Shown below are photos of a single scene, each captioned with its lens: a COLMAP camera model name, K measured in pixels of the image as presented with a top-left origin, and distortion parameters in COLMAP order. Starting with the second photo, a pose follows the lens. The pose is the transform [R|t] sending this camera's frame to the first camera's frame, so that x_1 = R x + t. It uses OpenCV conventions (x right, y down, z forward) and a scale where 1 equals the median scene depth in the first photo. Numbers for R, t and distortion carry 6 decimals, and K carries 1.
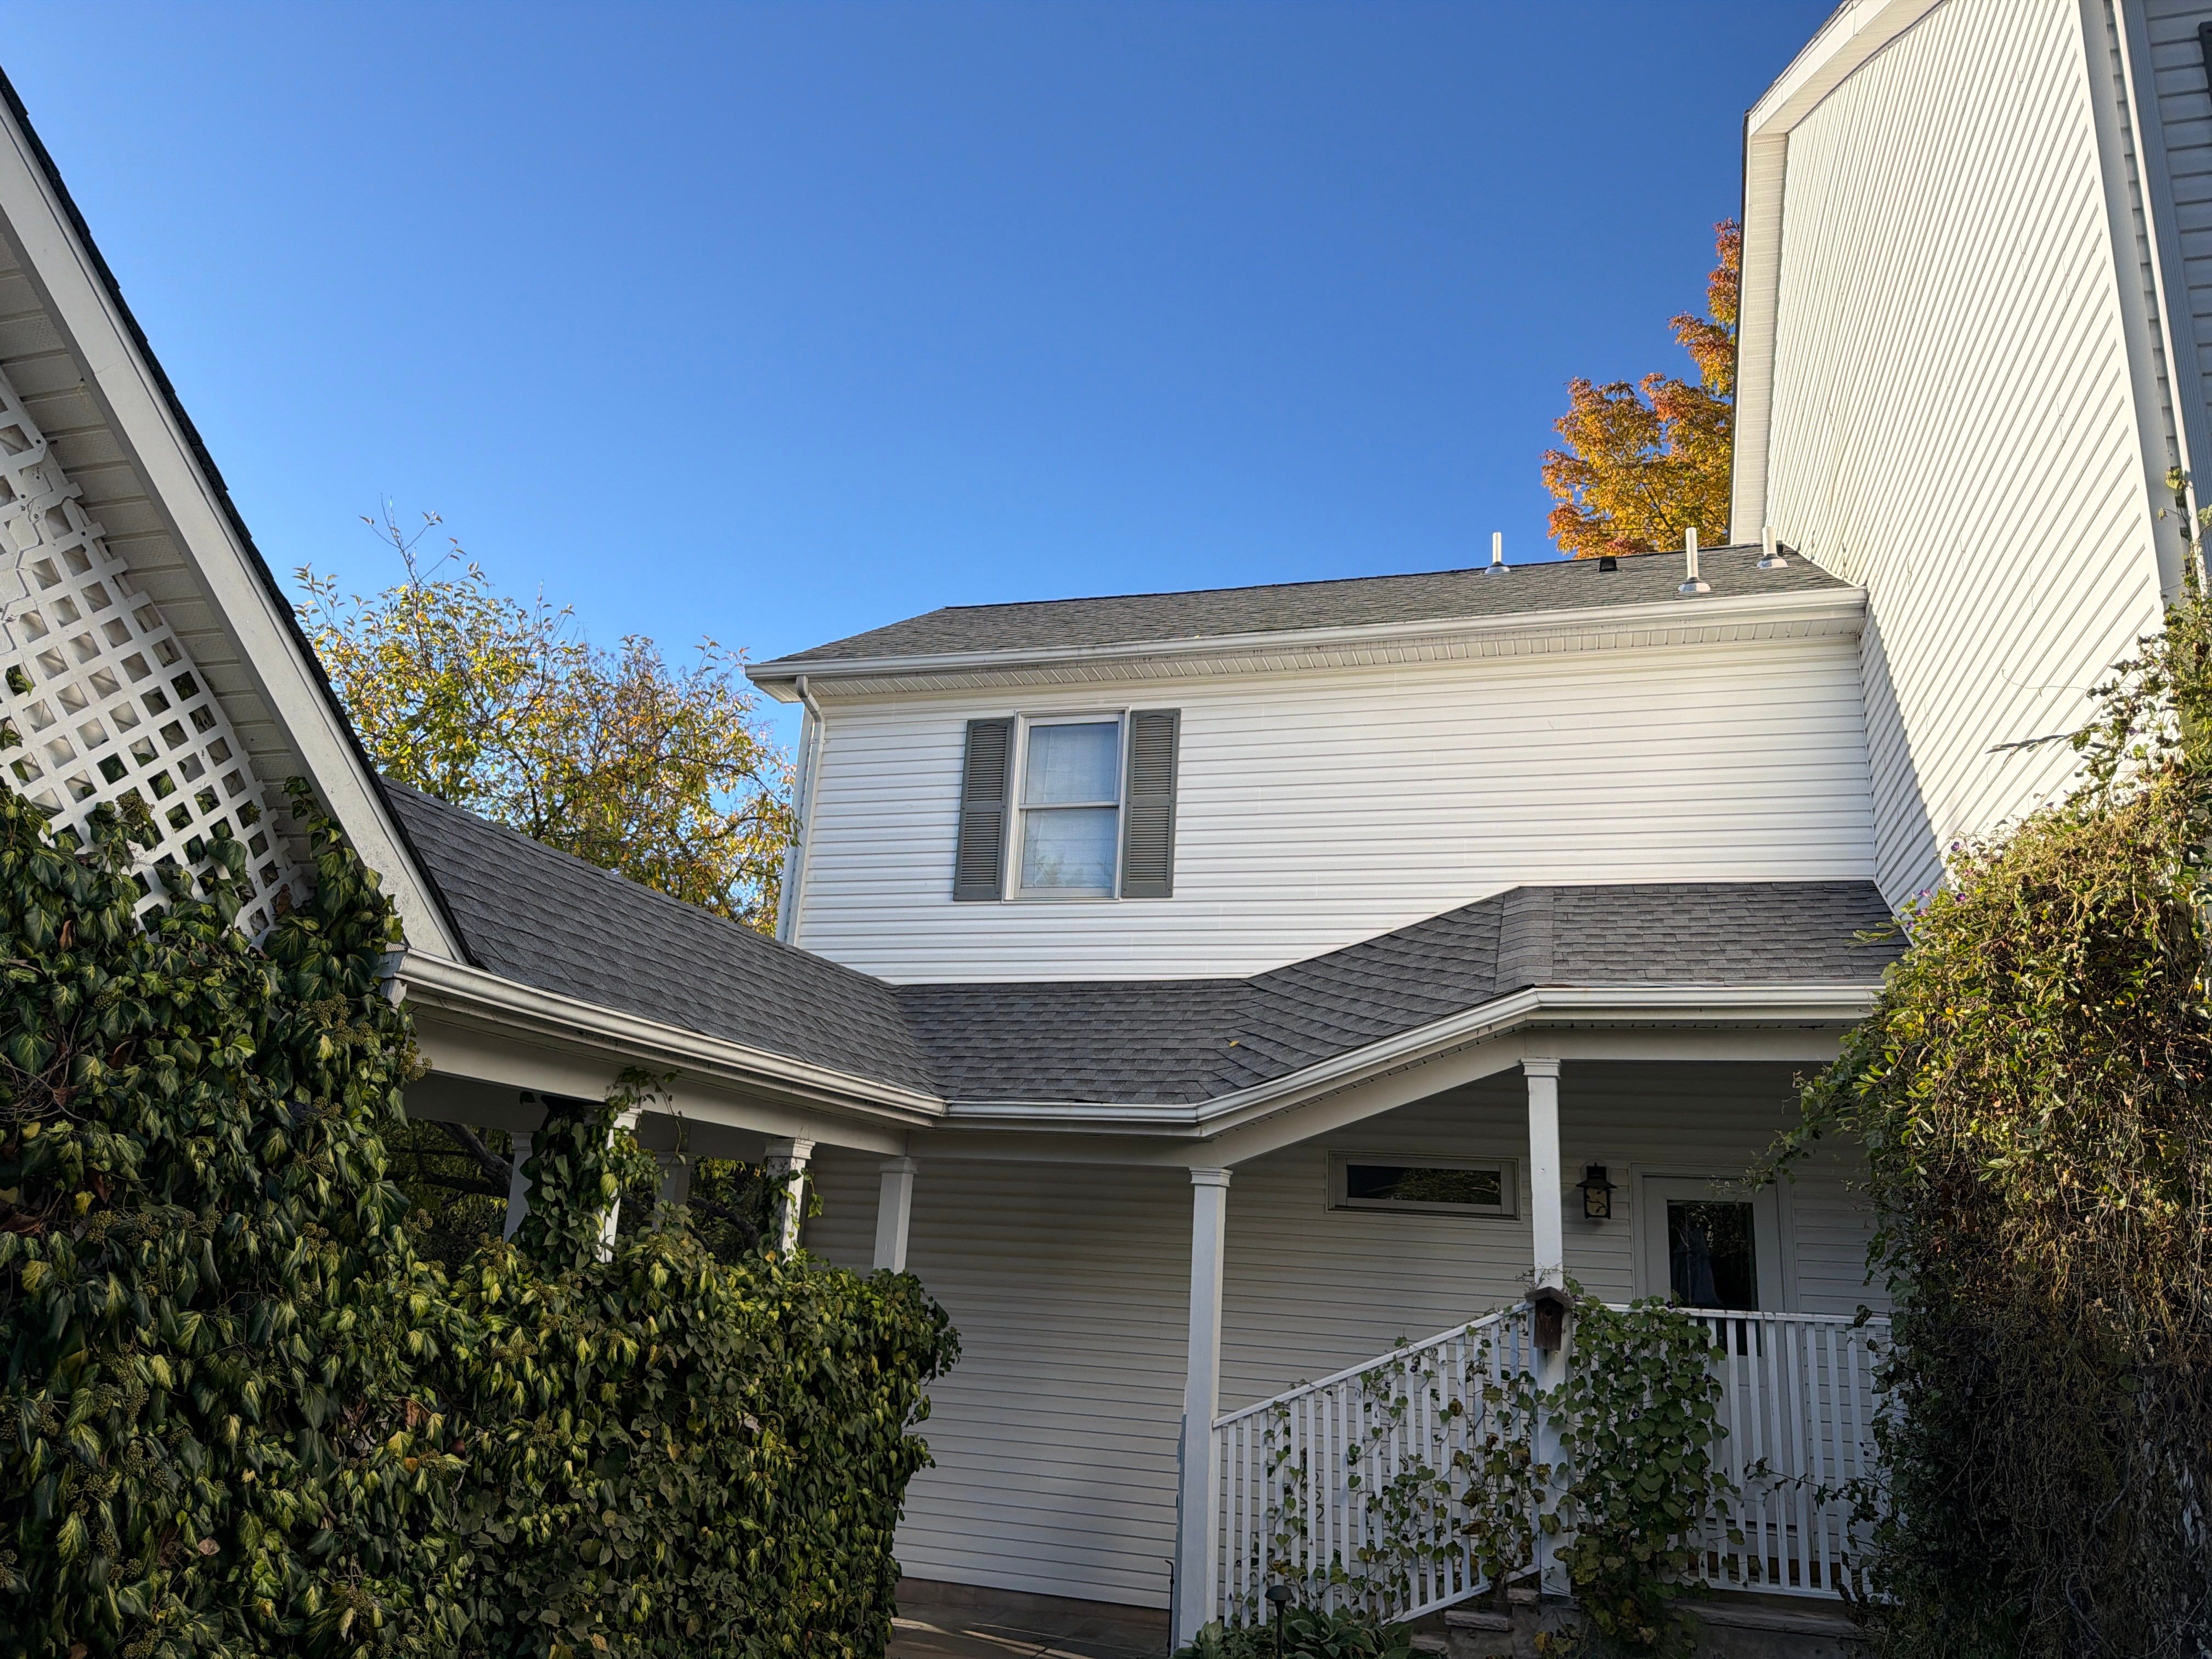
lens RADIAL K [[1547.8, 0, 1121.1], [0, 1547.8, 823.4], [0, 0, 1]] dist [0.116099, -0.198099]
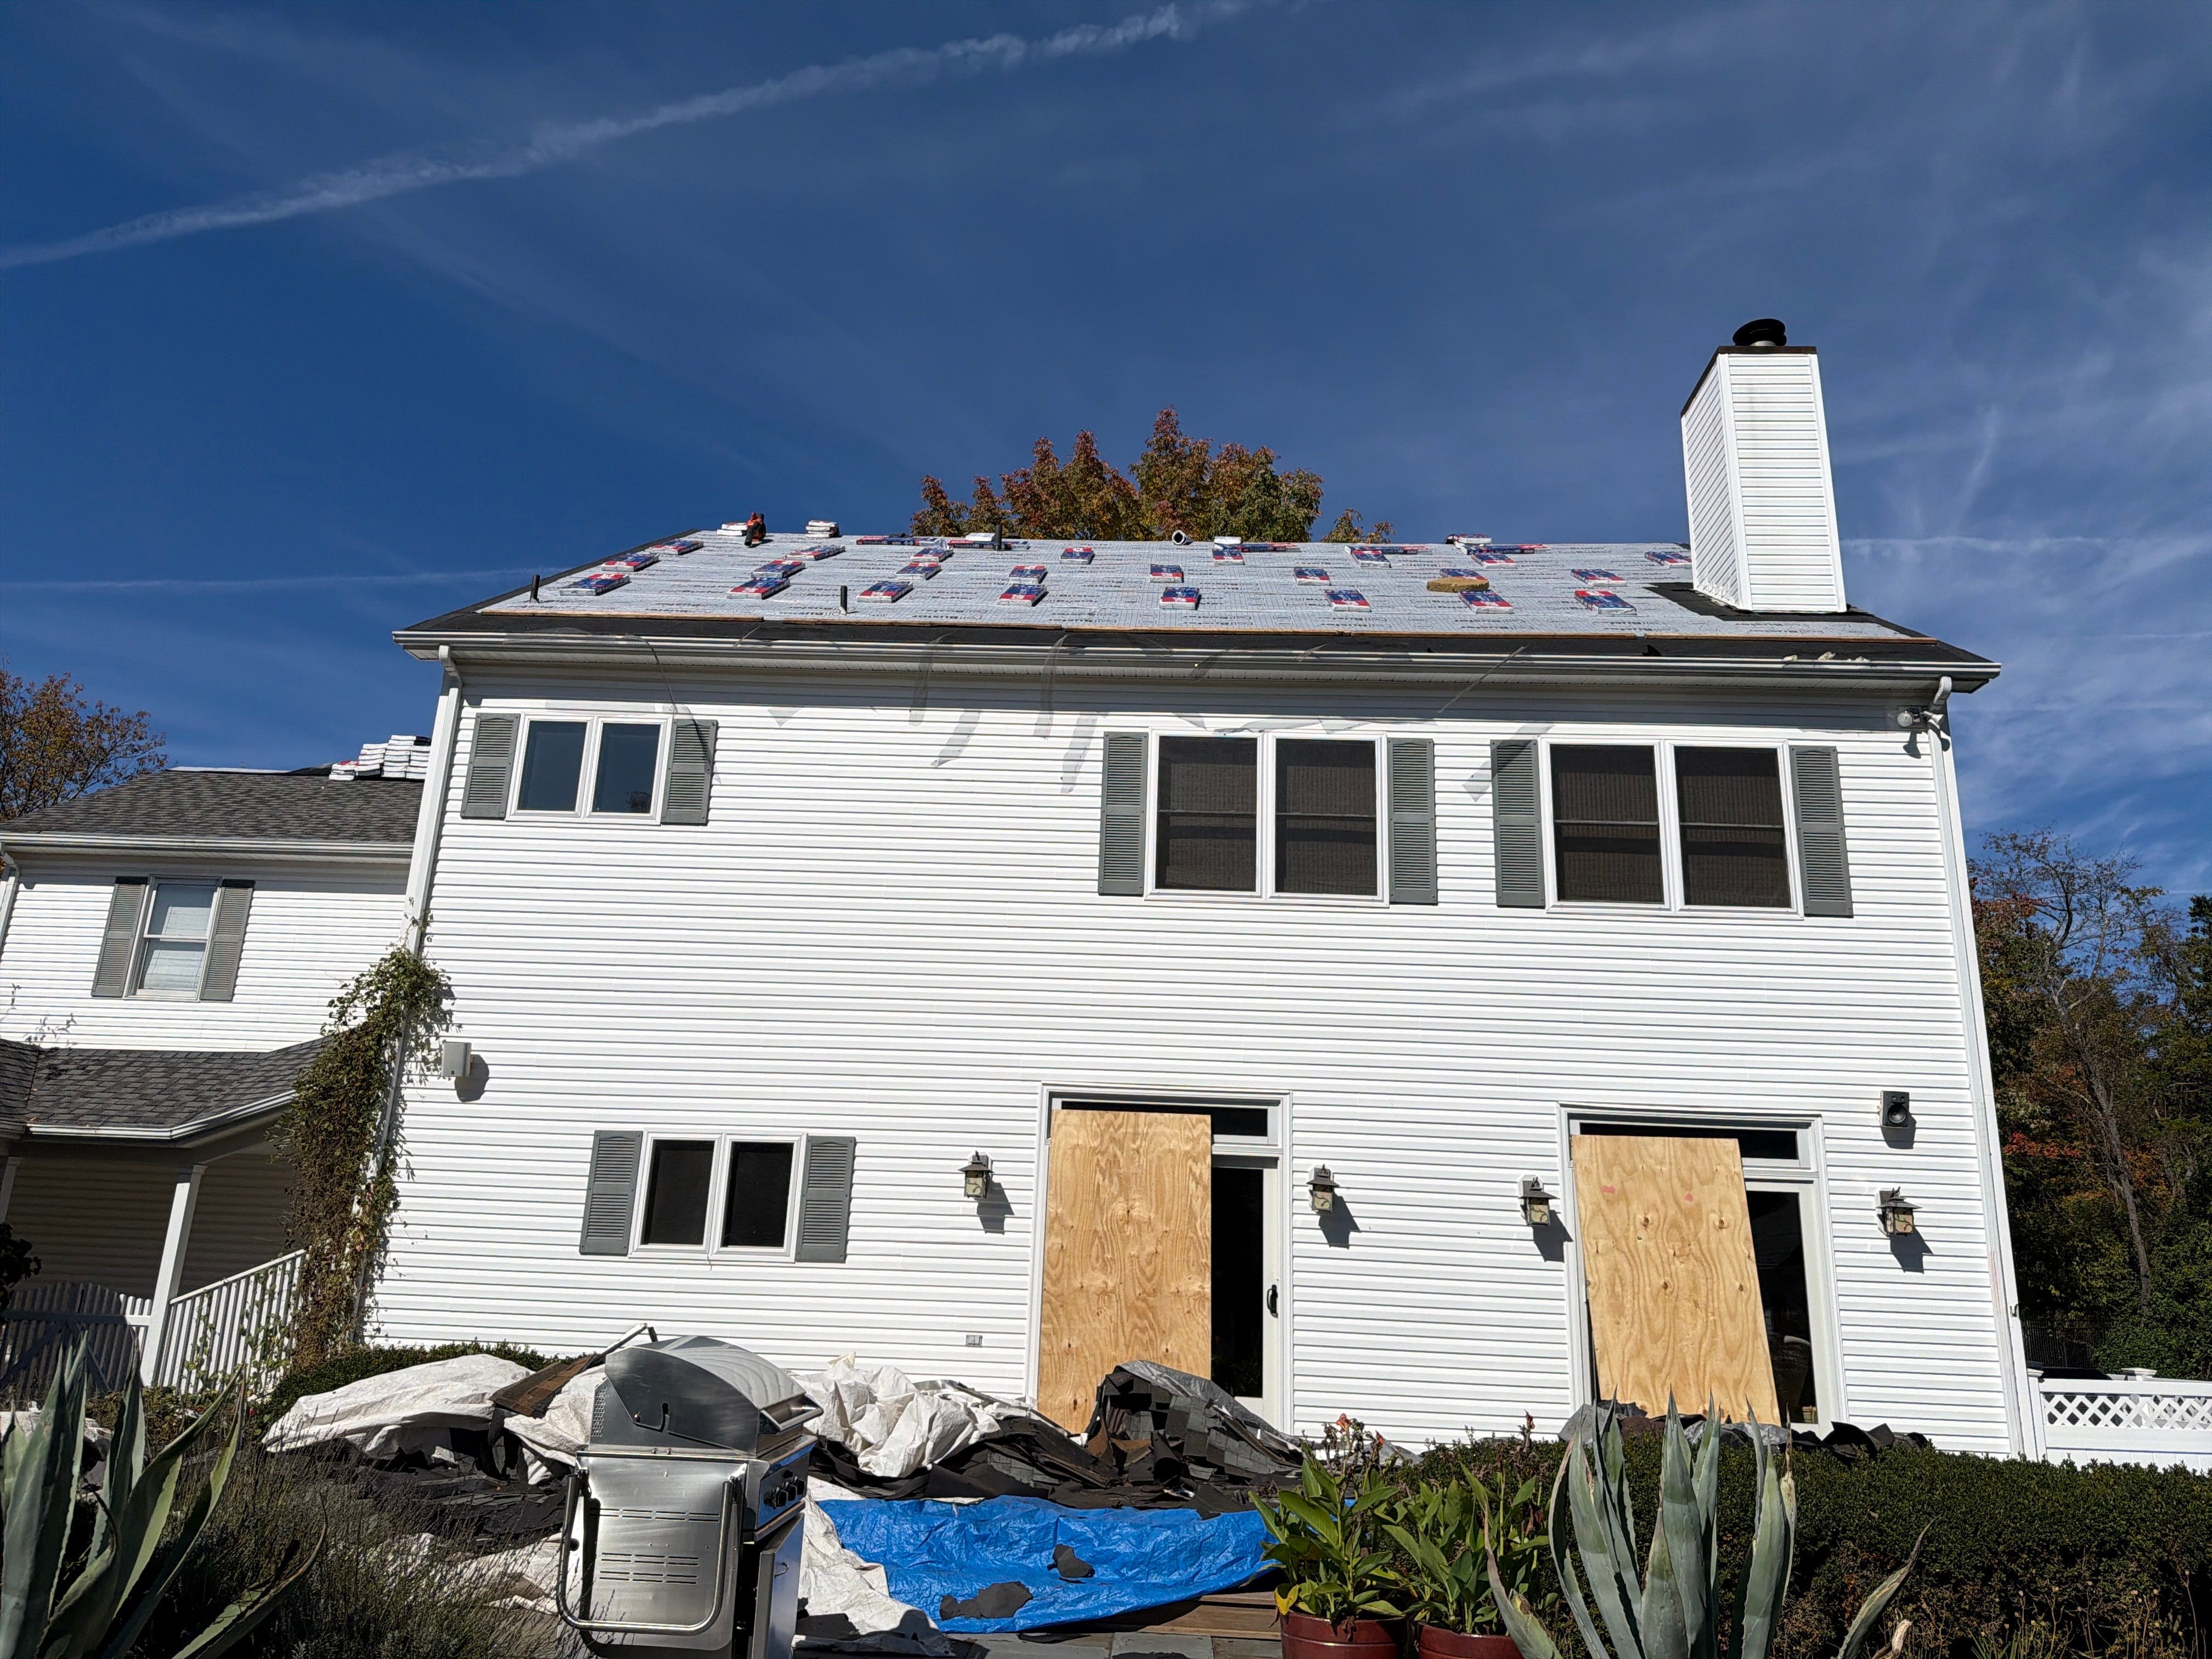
lens RADIAL K [[1510.3, 0, 1114.5], [0, 1510.3, 826.9], [0, 0, 1]] dist [0.082976, -0.119432]
pose [[0.965073, 0.059140, 0.255217, 0.650607], [-0.057565, 0.998249, -0.013644, -0.214056], [-0.255577, -0.001524, 0.966787, -1.011007]]
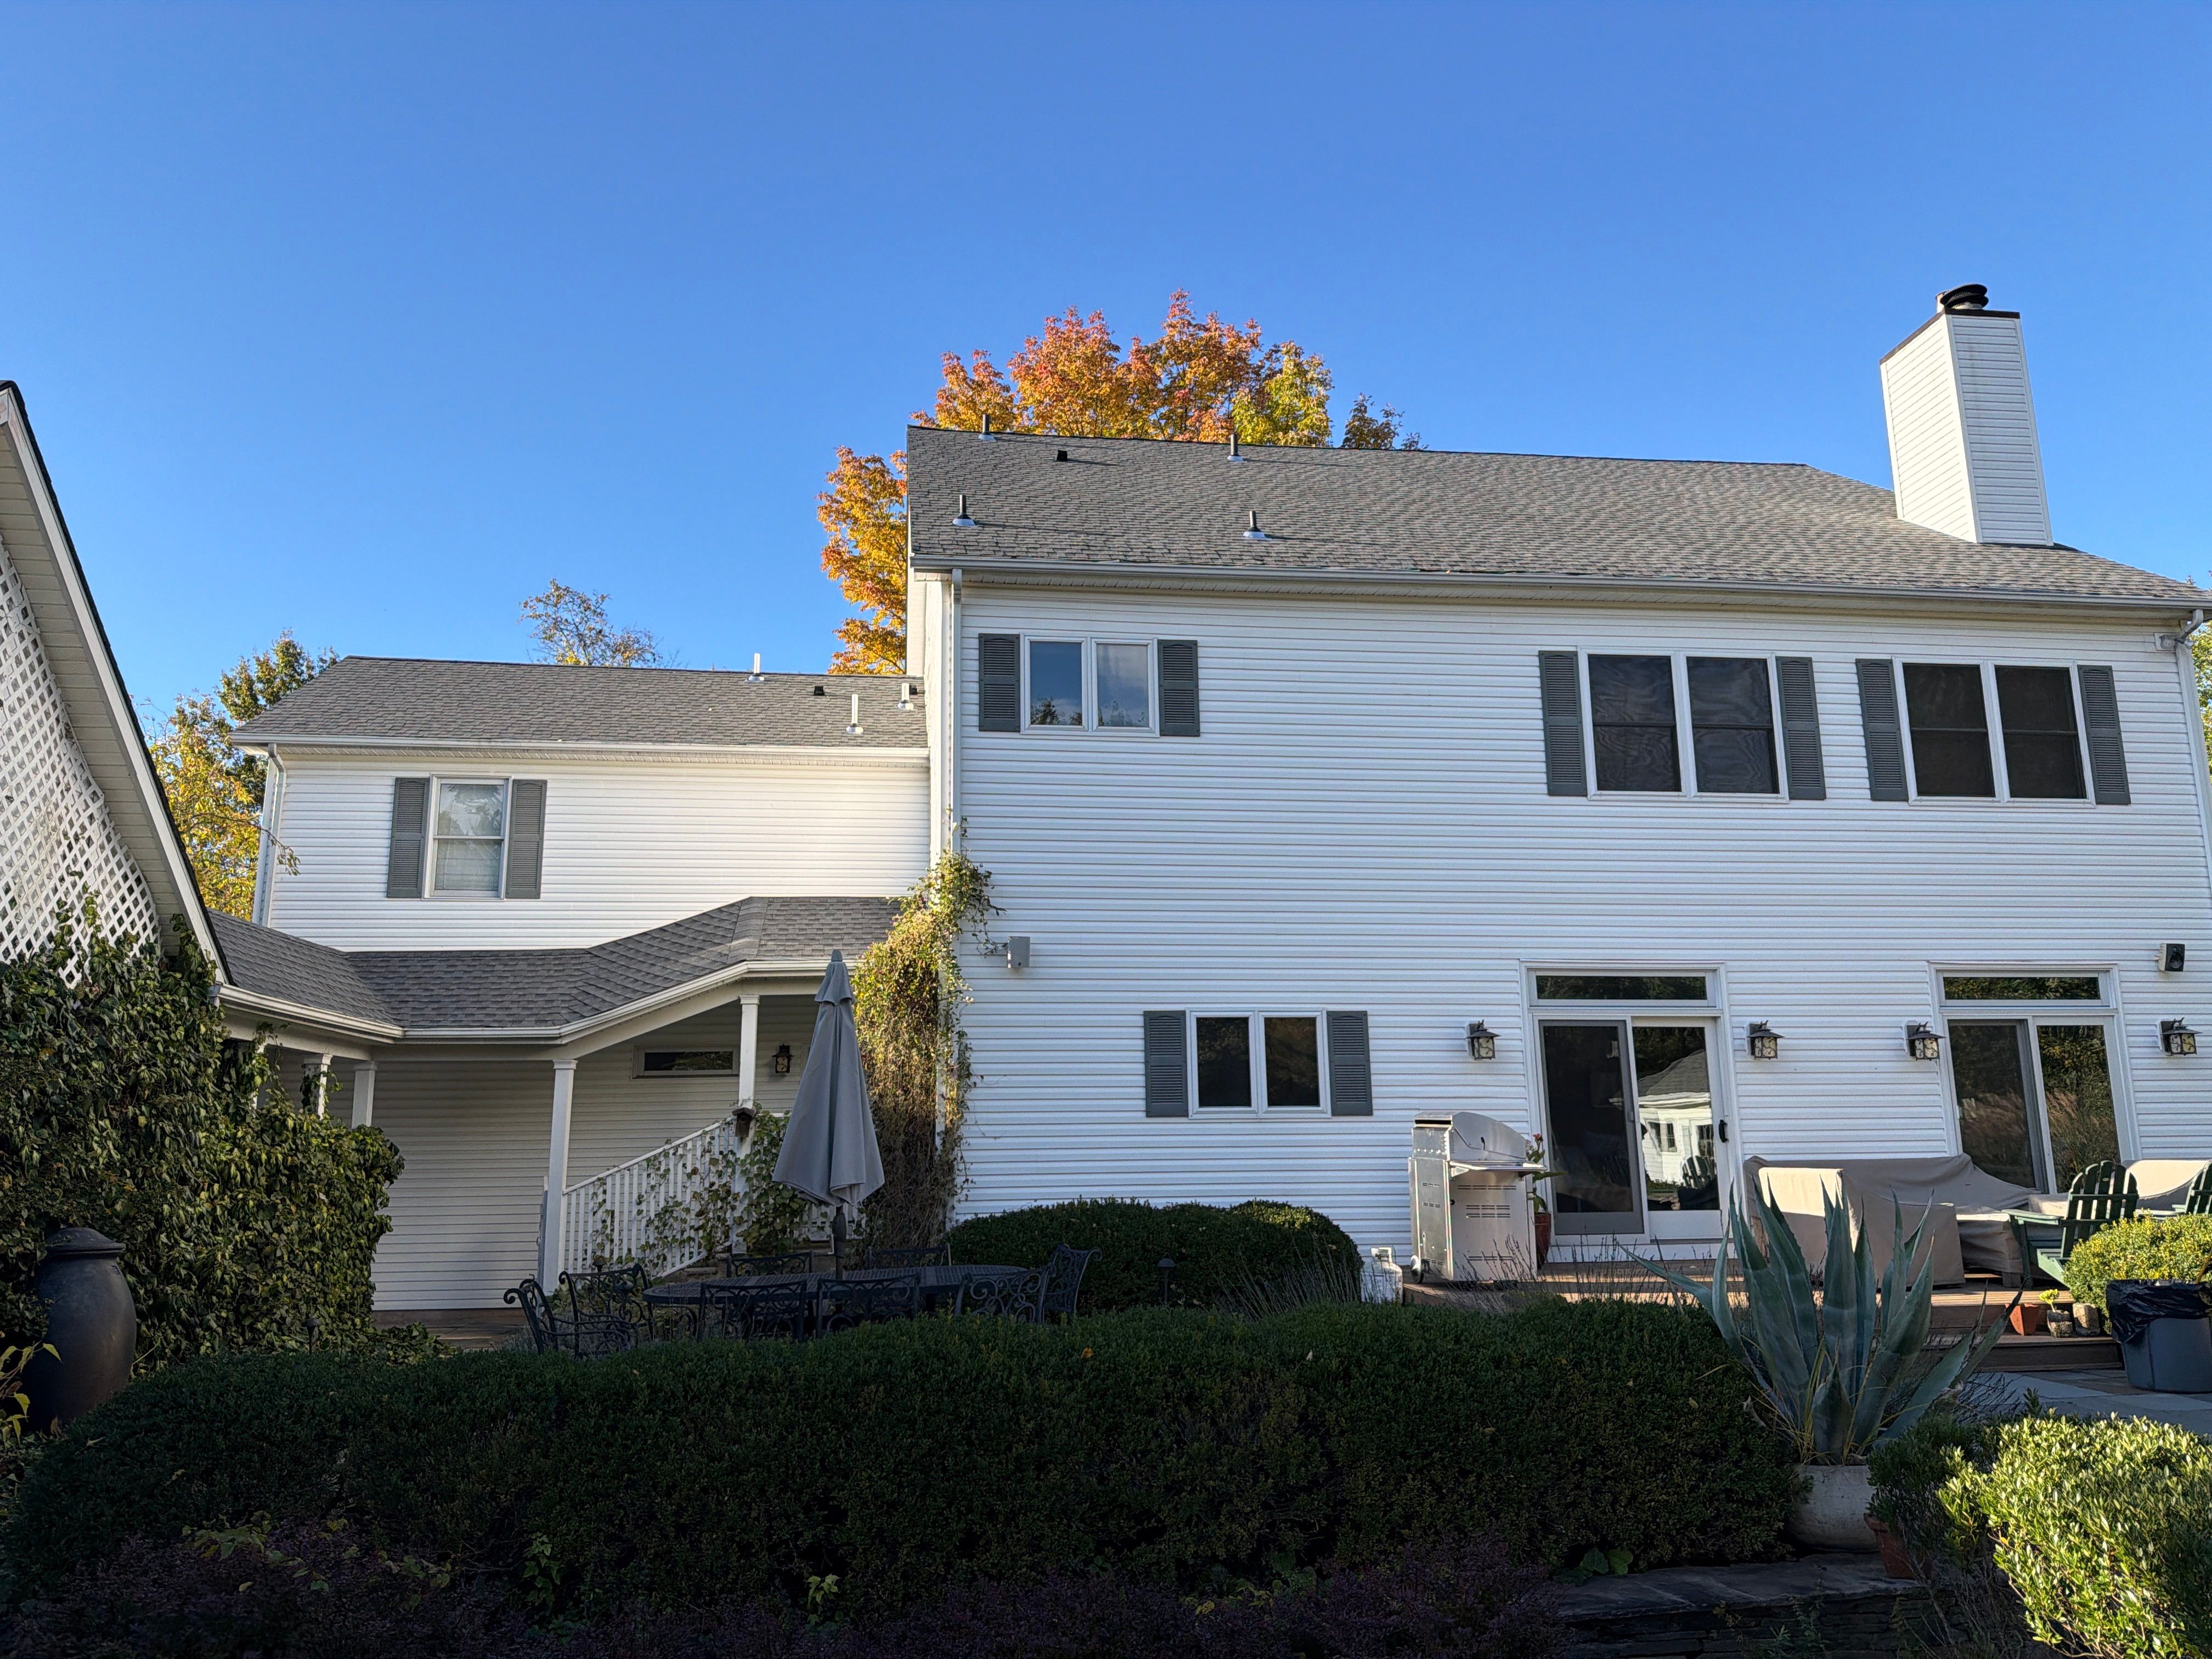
lens RADIAL K [[1528.1, 0, 1106.0], [0, 1528.1, 829.5], [0, 0, 1]] dist [0.031290, -0.041452]
pose [[0.909235, 0.019416, 0.415830, -0.128126], [-0.053232, 0.996134, 0.069883, -0.222595], [-0.412865, -0.085675, 0.906754, -0.935417]]
